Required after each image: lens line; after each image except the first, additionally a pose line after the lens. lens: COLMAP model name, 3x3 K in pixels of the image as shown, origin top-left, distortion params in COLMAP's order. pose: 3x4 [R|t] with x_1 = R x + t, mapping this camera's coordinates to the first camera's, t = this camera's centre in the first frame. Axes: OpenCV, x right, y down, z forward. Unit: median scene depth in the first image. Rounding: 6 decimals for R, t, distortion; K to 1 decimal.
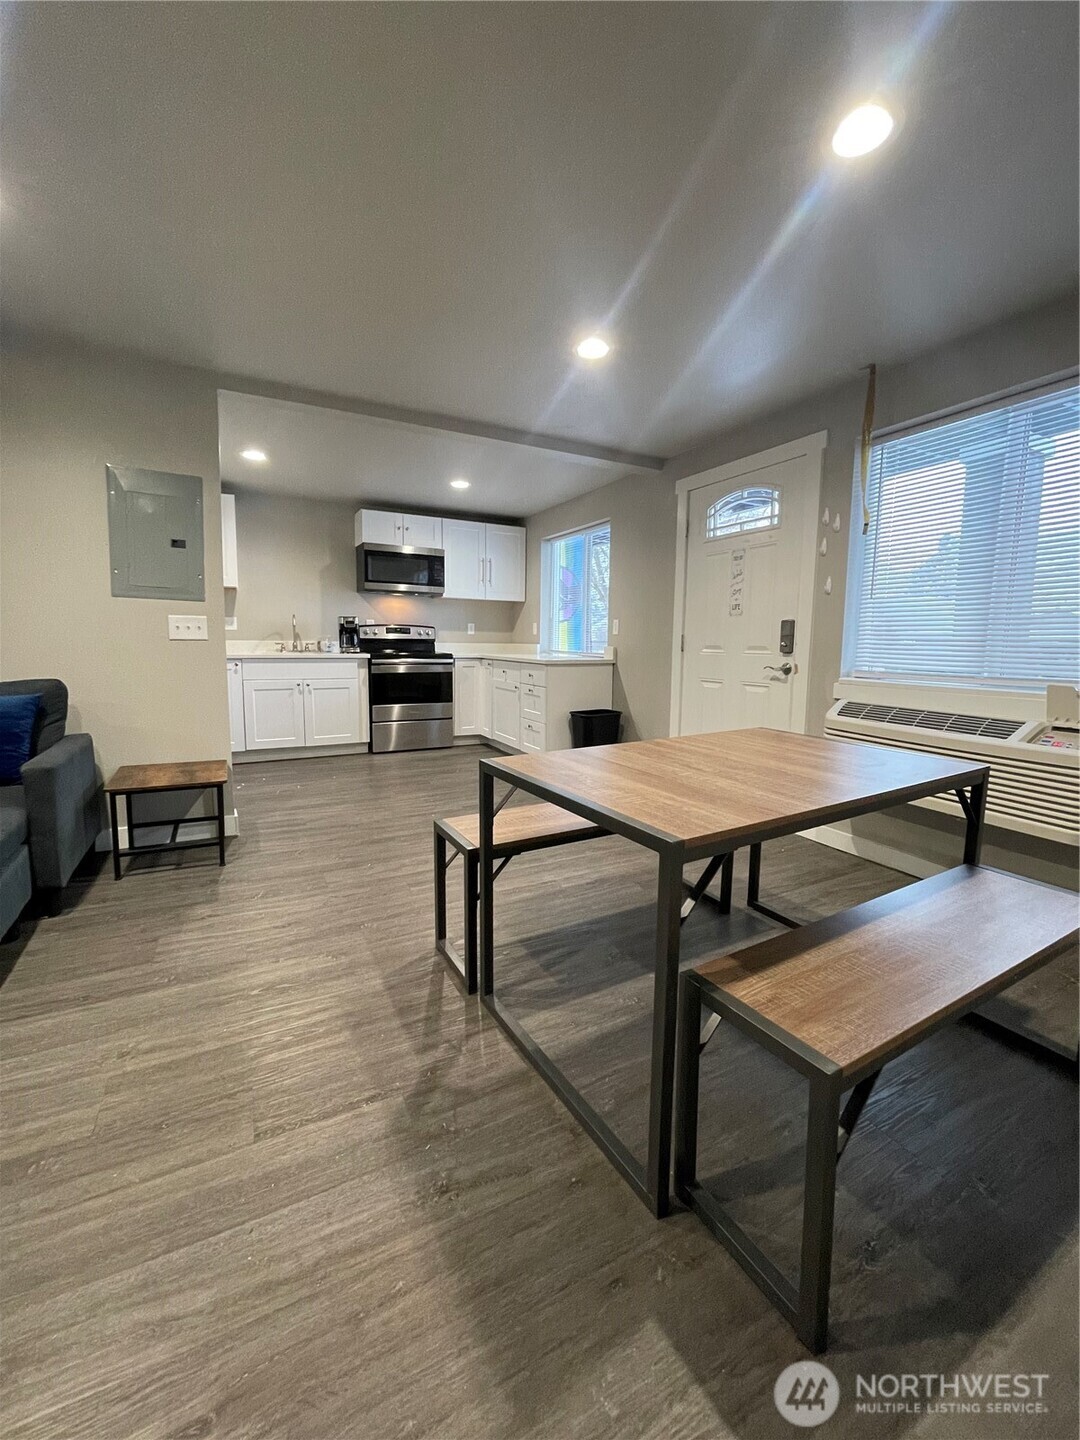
lens RADIAL K [[576.1, 0, 540.6], [0, 576.1, 710.3], [0, 0, 1]] dist [-0.000755, 0.000059]
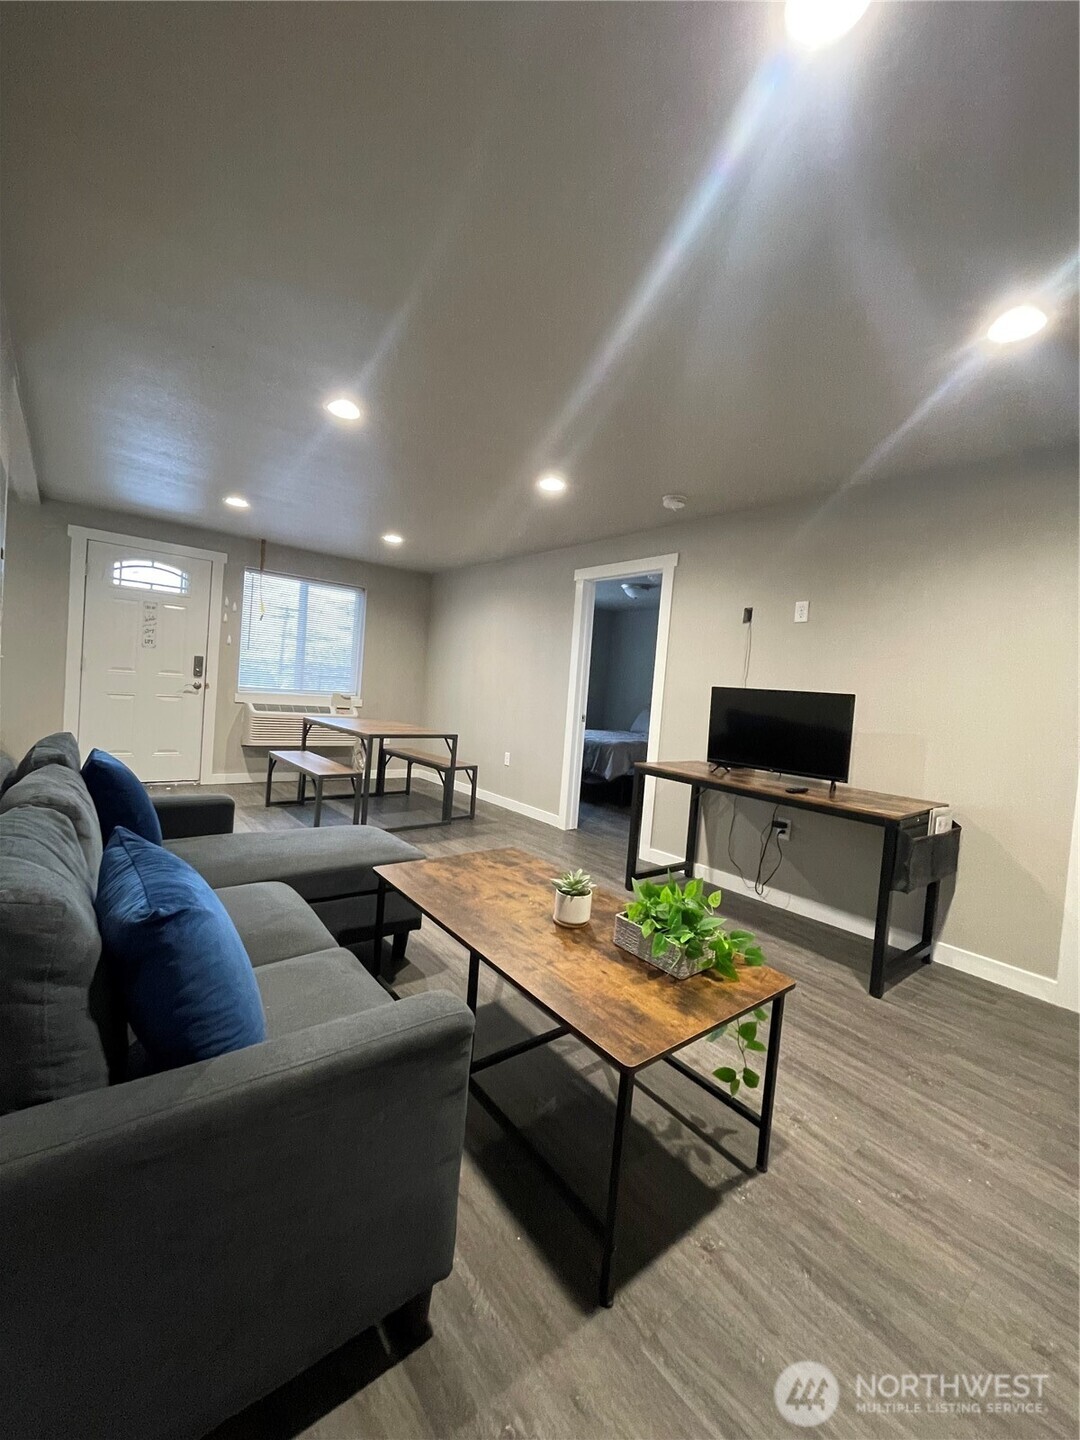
lens RADIAL K [[576.1, 0, 540.6], [0, 576.1, 710.3], [0, 0, 1]] dist [-0.000755, 0.000059]
pose [[-0.192116, -0.070652, 0.978826, -1.357535], [0.036493, 0.996201, 0.079069, -0.096146], [-0.980693, 0.050911, -0.188808, 0.362514]]
